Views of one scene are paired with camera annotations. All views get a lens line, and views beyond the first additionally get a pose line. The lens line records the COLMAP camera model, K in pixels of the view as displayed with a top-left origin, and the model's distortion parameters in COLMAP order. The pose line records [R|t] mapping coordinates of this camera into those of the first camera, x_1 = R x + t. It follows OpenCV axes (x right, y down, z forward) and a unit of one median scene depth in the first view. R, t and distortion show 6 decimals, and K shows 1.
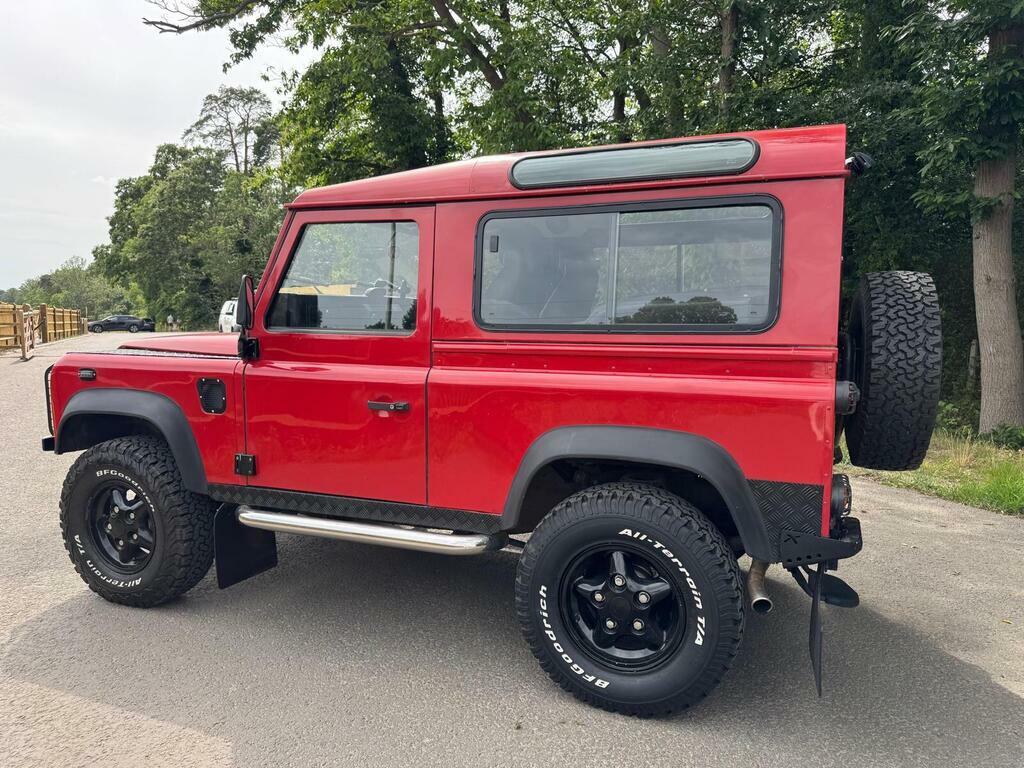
lens RADIAL K [[729.9, 0, 510.8], [0, 729.9, 387.3], [0, 0, 1]] dist [0.075782, -0.112853]
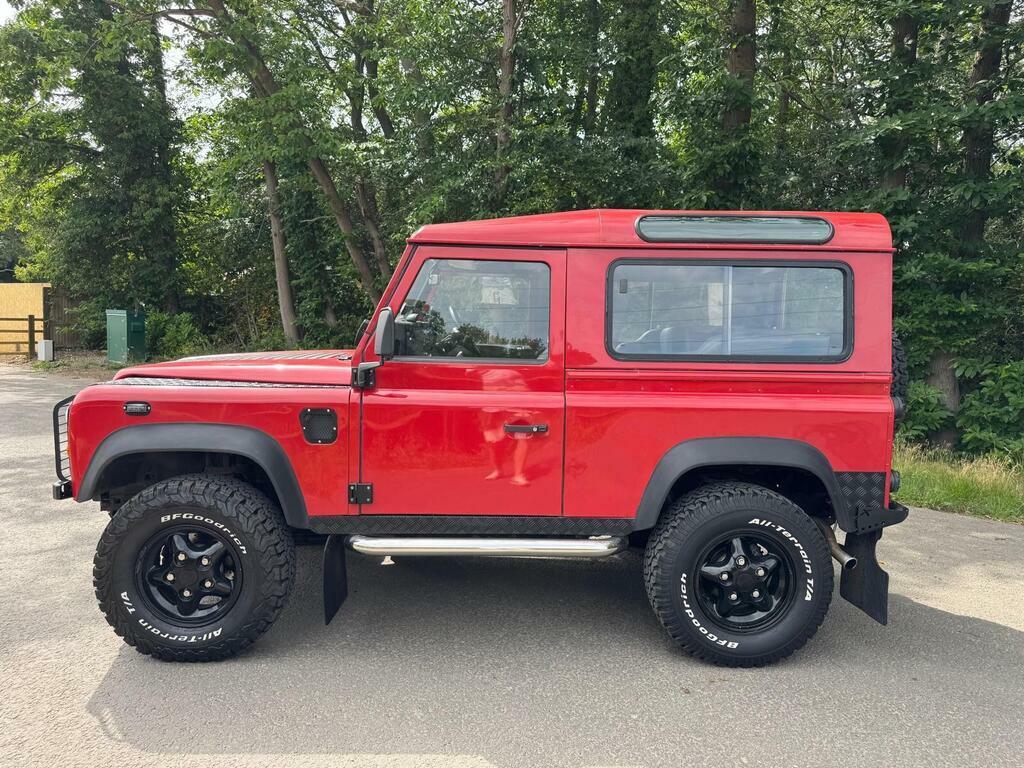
lens RADIAL K [[728.8, 0, 518.8], [0, 728.8, 384.2], [0, 0, 1]] dist [0.046853, -0.070451]
pose [[0.912040, -0.021730, 0.409525, -0.634366], [0.026530, 0.999630, -0.006041, -0.036084], [-0.409242, 0.016374, 0.912279, 0.010584]]
